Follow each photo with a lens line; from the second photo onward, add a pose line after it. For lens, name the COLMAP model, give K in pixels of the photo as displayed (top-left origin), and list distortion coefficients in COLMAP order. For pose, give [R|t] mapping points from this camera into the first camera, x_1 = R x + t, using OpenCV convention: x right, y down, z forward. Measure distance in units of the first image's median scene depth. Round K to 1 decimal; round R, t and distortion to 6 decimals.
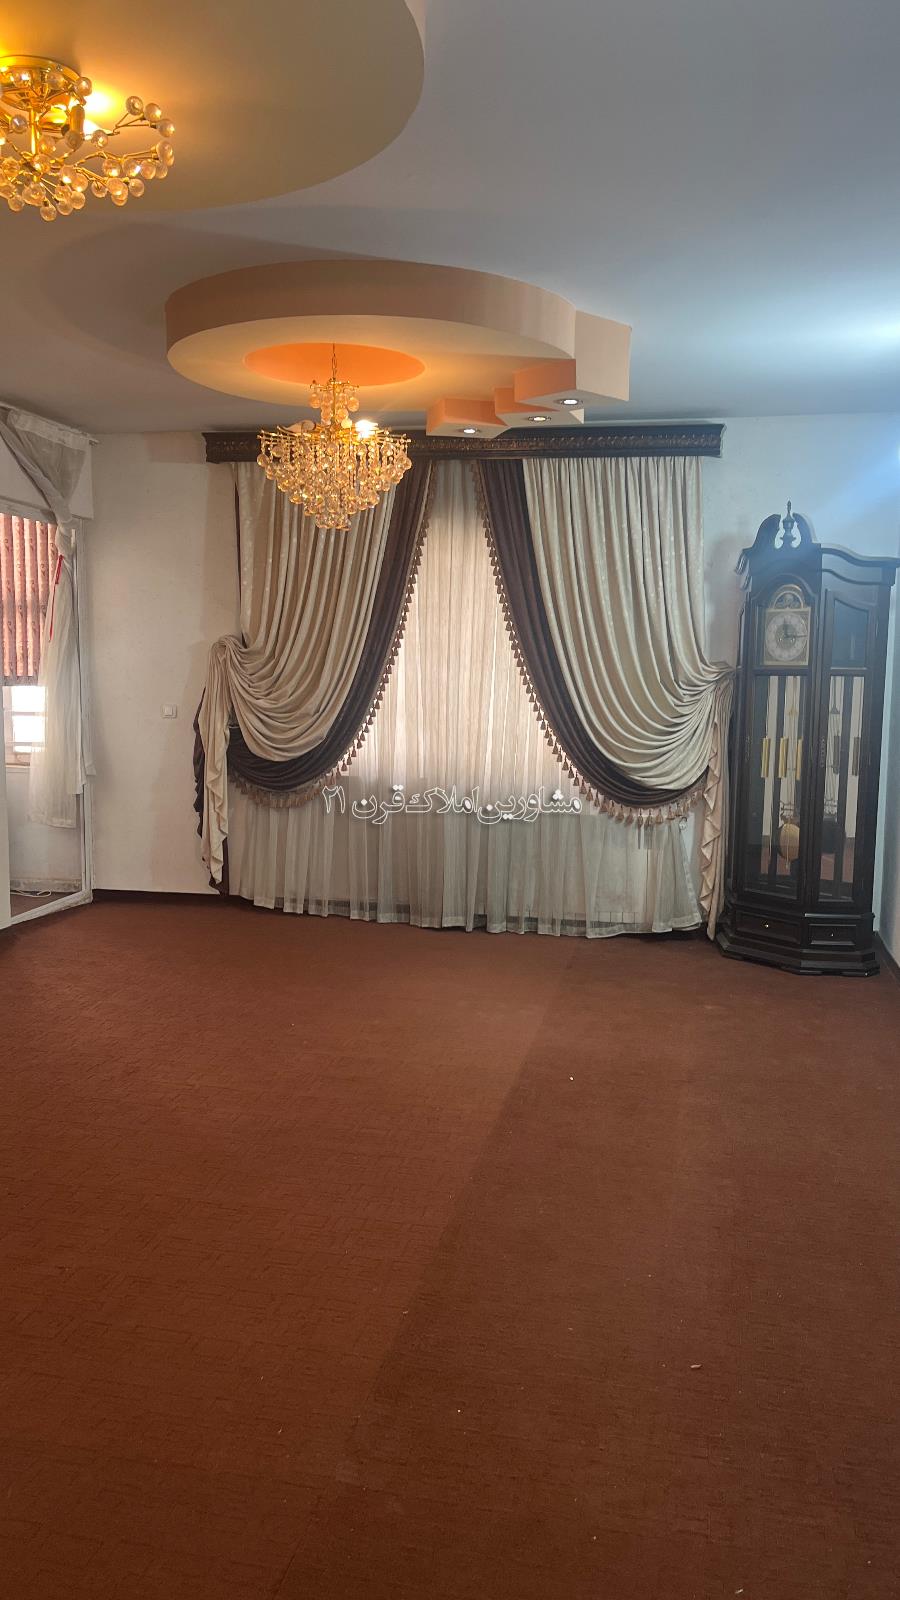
lens RADIAL K [[1220.7, 0, 441.3], [0, 1220.7, 816.1], [0, 0, 1]] dist [0.074673, -0.103576]
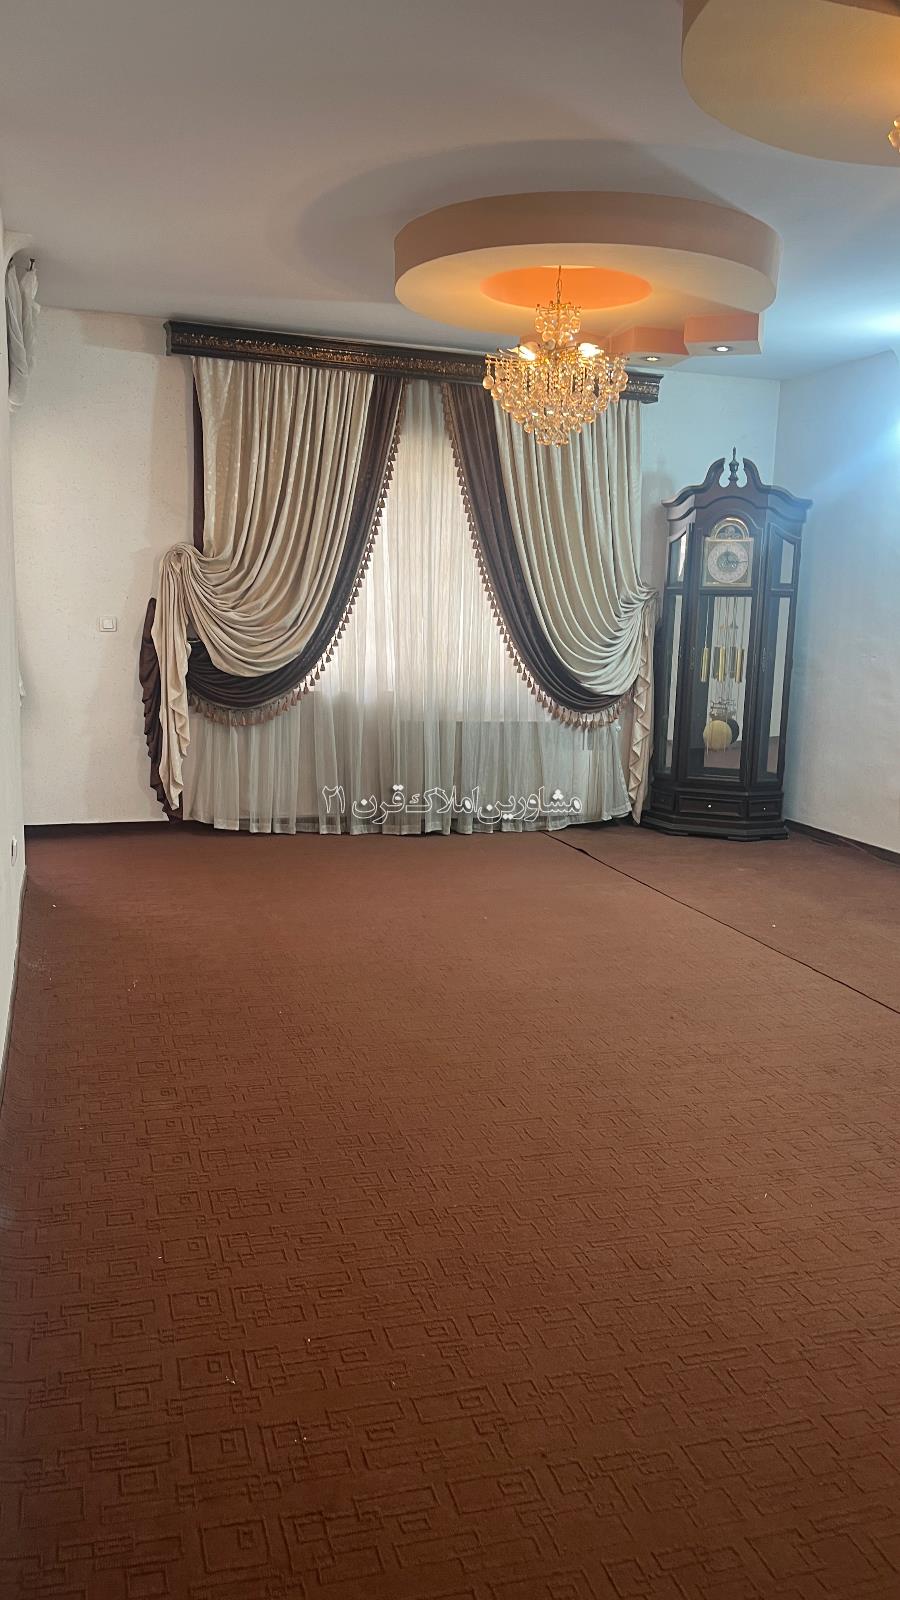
lens RADIAL K [[1207.6, 0, 480.0], [0, 1207.6, 808.9], [0, 0, 1]] dist [0.063377, -0.095412]
pose [[0.867333, -0.068572, 0.492982, -0.472699], [0.045061, 0.997215, 0.059431, 0.011026], [-0.495684, -0.029333, 0.868008, 0.078262]]
